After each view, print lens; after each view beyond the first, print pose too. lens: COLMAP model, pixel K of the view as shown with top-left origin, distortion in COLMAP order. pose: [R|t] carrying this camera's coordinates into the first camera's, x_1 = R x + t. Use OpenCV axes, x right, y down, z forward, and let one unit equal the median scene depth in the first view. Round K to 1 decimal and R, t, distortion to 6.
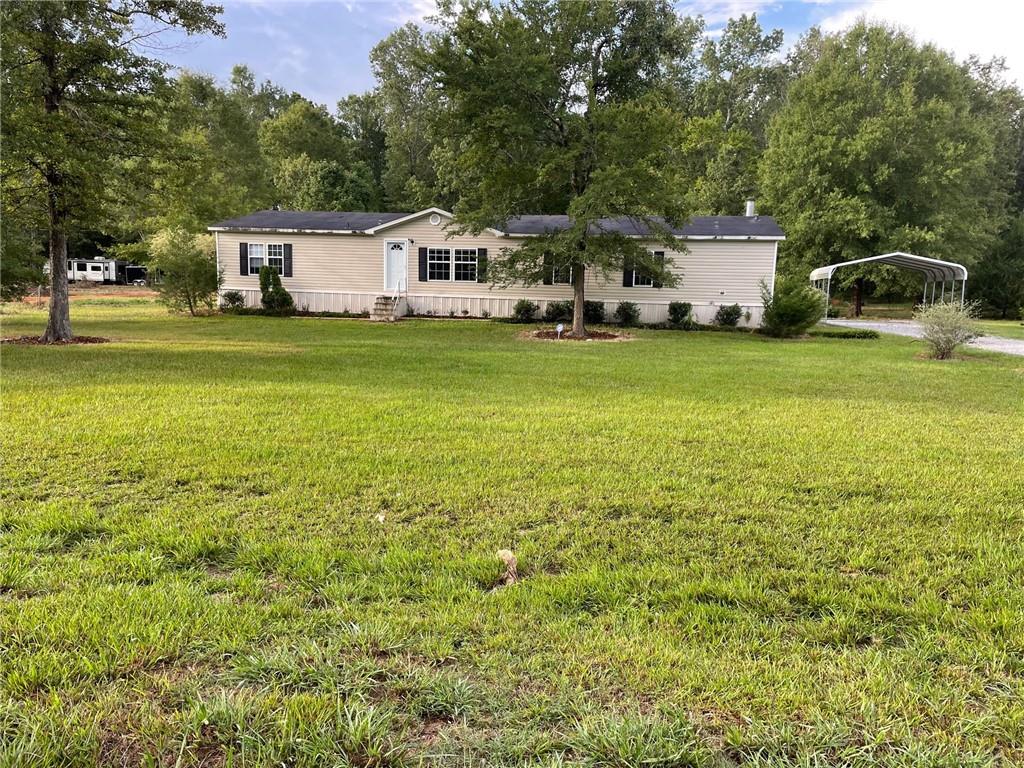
lens RADIAL K [[778.8, 0, 508.1], [0, 778.8, 384.8], [0, 0, 1]] dist [0.053912, -0.039240]
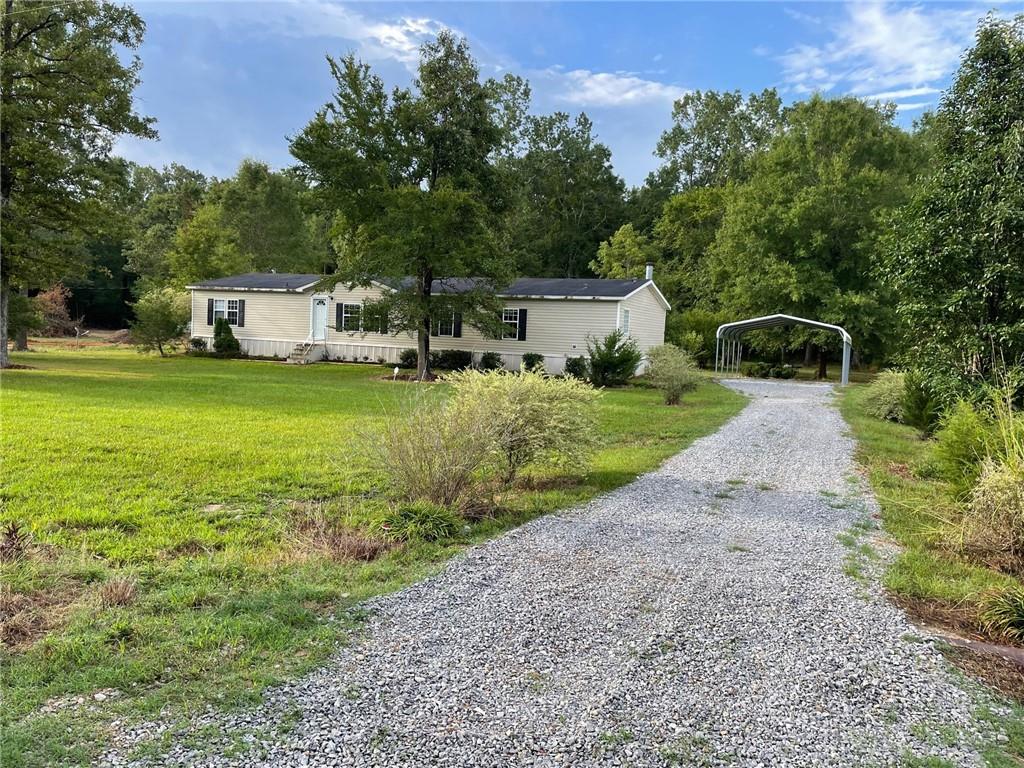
lens RADIAL K [[778.8, 0, 516.4], [0, 778.8, 386.2], [0, 0, 1]] dist [0.053912, -0.039240]
pose [[0.976740, 0.032094, -0.212014, 0.402403], [-0.048779, 0.996069, -0.073941, 0.022720], [0.208807, 0.082563, 0.974465, -0.083233]]
